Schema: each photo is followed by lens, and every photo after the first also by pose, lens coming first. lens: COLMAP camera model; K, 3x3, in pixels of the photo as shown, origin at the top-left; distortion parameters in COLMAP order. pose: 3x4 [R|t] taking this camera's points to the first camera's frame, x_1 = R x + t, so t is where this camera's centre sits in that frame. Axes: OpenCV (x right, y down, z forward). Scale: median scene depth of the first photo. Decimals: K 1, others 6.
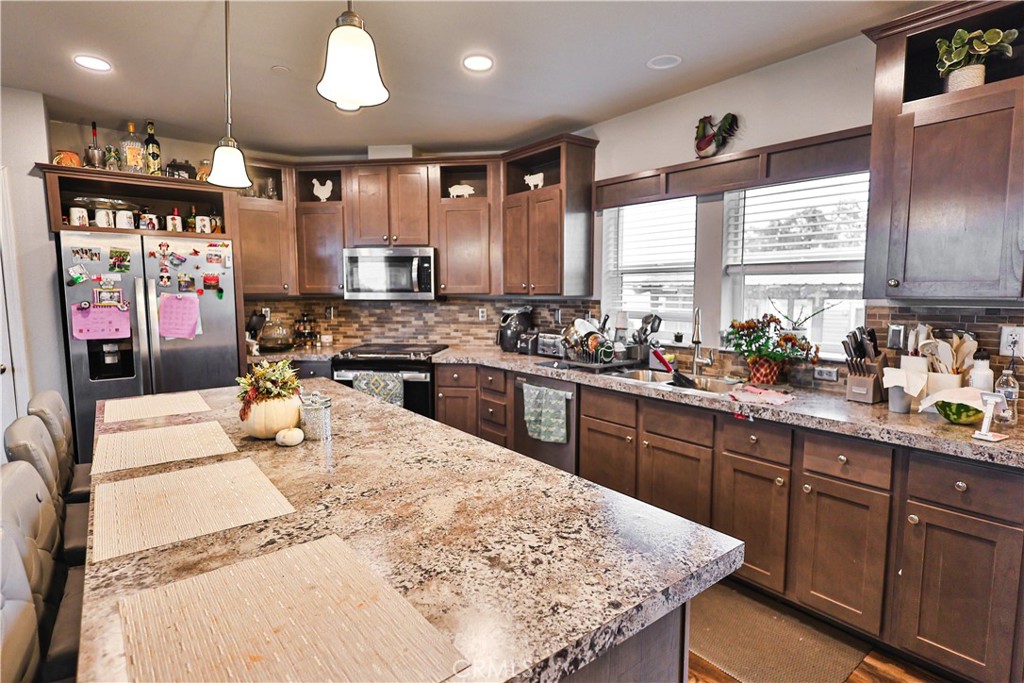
lens RADIAL K [[507.7, 0, 516.8], [0, 507.7, 350.4], [0, 0, 1]] dist [-0.005279, 0.002844]
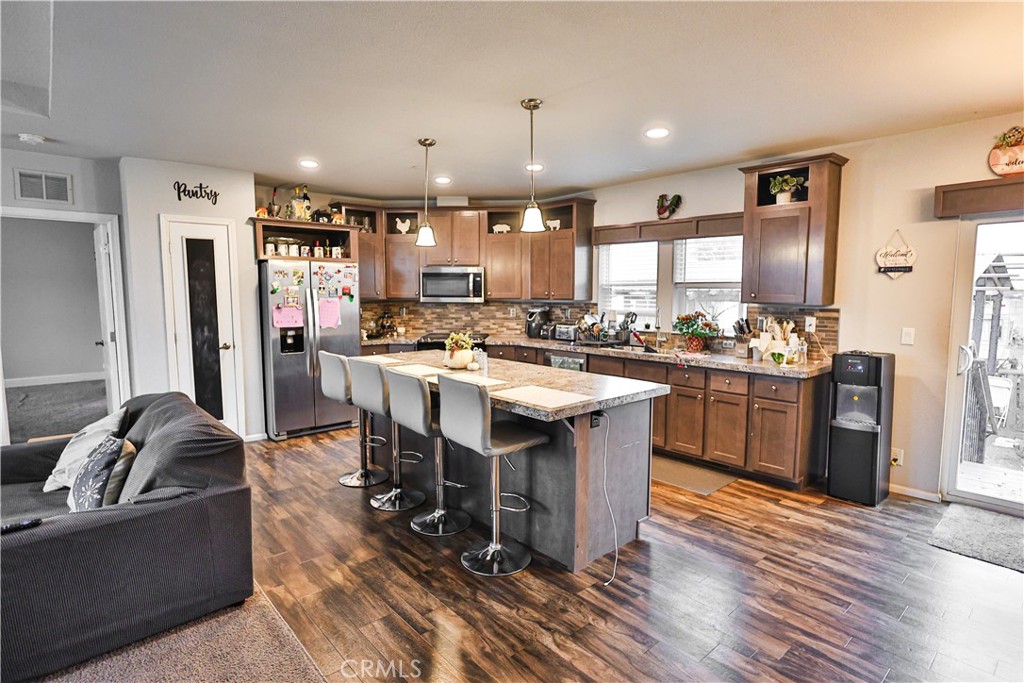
lens RADIAL K [[517.6, 0, 516.3], [0, 517.6, 347.9], [0, 0, 1]] dist [0.002661, -0.002681]
pose [[0.998260, -0.003510, 0.058863, -0.207370], [0.003987, 0.999960, -0.007983, 0.057611], [-0.058833, 0.008204, 0.998234, -0.654347]]
